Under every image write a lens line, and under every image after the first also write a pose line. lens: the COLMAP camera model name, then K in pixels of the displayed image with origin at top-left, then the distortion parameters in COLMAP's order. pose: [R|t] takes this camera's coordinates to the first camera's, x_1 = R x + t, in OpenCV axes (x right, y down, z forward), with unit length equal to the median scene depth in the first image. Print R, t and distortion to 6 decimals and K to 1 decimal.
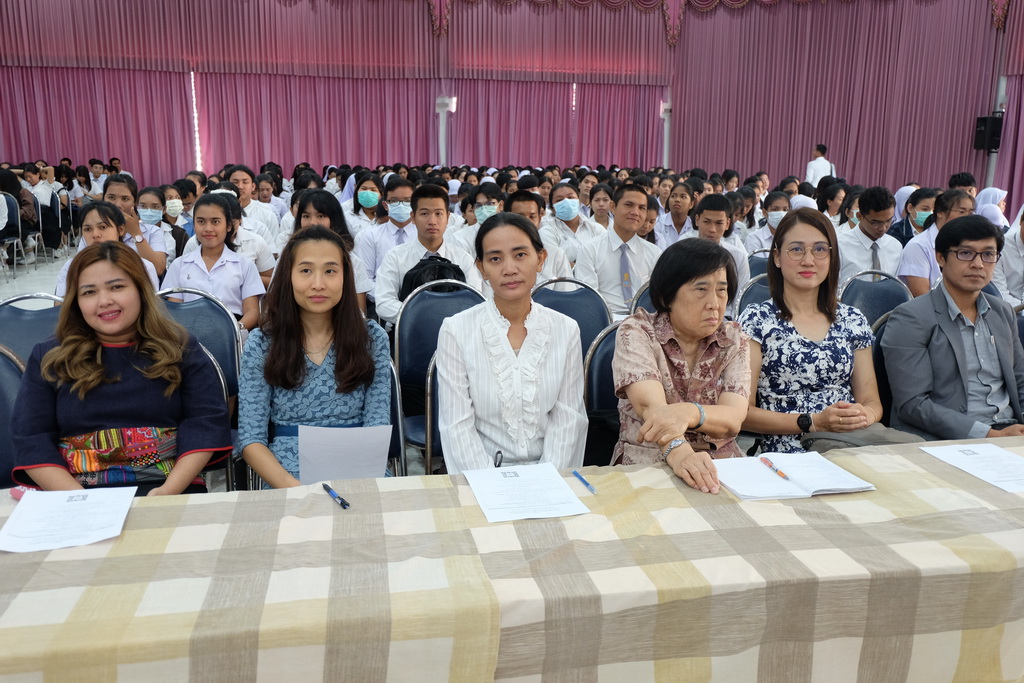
lens RADIAL K [[895.1, 0, 516.9], [0, 895.1, 337.5], [0, 0, 1]] dist [-0.000586, 0.014303]
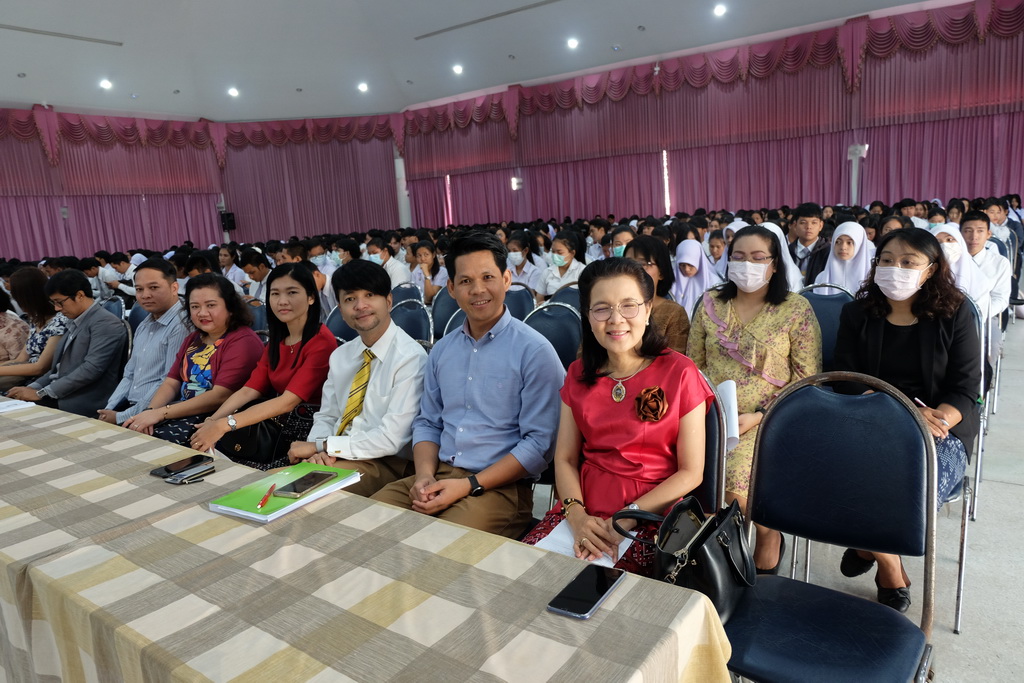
lens RADIAL K [[697.6, 0, 532.8], [0, 697.6, 322.4], [0, 0, 1]] dist [-0.009768, 0.011877]
pose [[0.652491, 0.069026, -0.754647, 0.339496], [-0.088959, 0.995934, 0.014179, -0.019307], [0.752557, 0.057881, 0.655978, 0.119974]]
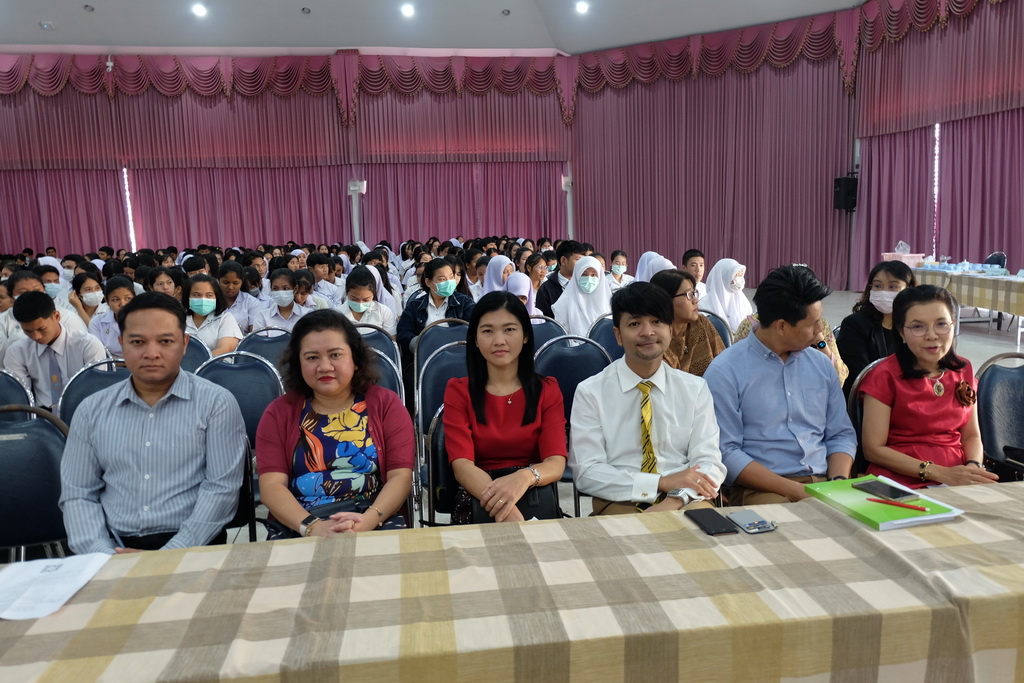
lens RADIAL K [[808.8, 0, 517.1], [0, 808.8, 339.6], [0, 0, 1]] dist [-0.002894, 0.028089]
pose [[0.996370, -0.028234, -0.080315, 0.194035], [0.023288, 0.997813, -0.061869, -0.006970], [0.081886, 0.059774, 0.994848, 0.036222]]
